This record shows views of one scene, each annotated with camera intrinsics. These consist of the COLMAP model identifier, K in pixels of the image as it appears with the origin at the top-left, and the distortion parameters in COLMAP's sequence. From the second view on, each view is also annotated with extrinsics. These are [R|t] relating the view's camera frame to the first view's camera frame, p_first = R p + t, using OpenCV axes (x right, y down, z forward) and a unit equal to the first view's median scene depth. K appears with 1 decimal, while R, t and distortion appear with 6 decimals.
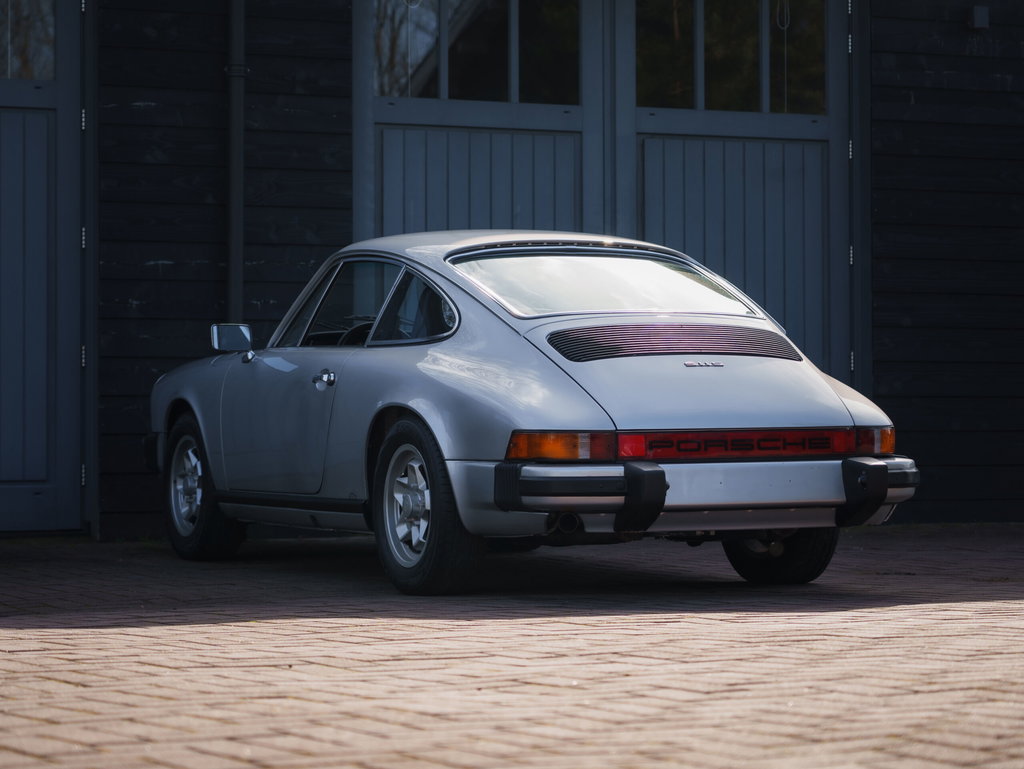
lens RADIAL K [[2902.3, 0, 512.0], [0, 2902.3, 384.5], [0, 0, 1]] dist [0.063658, 0.465157]
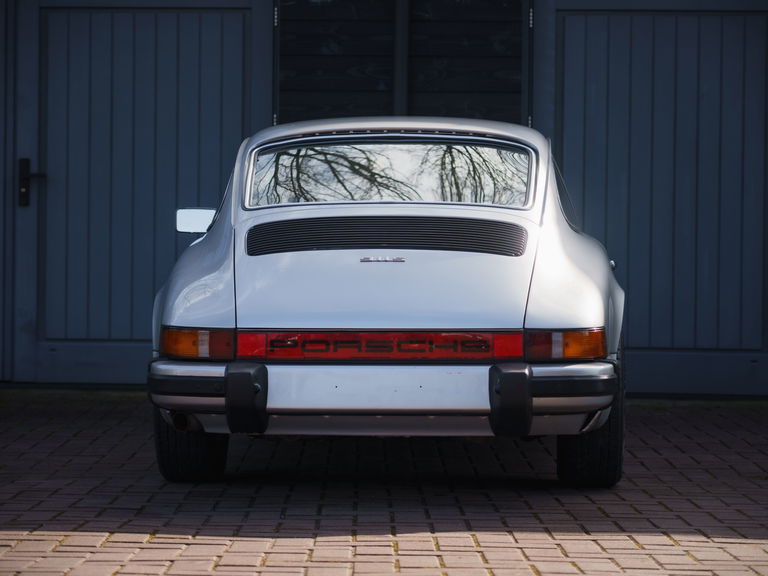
lens RADIAL K [[2315.8, 0, 384.0], [0, 2315.8, 288.0], [0, 0, 1]] dist [0.095807, 0.127666]
pose [[0.887306, 0.020851, -0.460709, 0.419165], [-0.007872, 0.999517, 0.030074, -0.020538], [0.461114, -0.023058, 0.887041, 0.324969]]
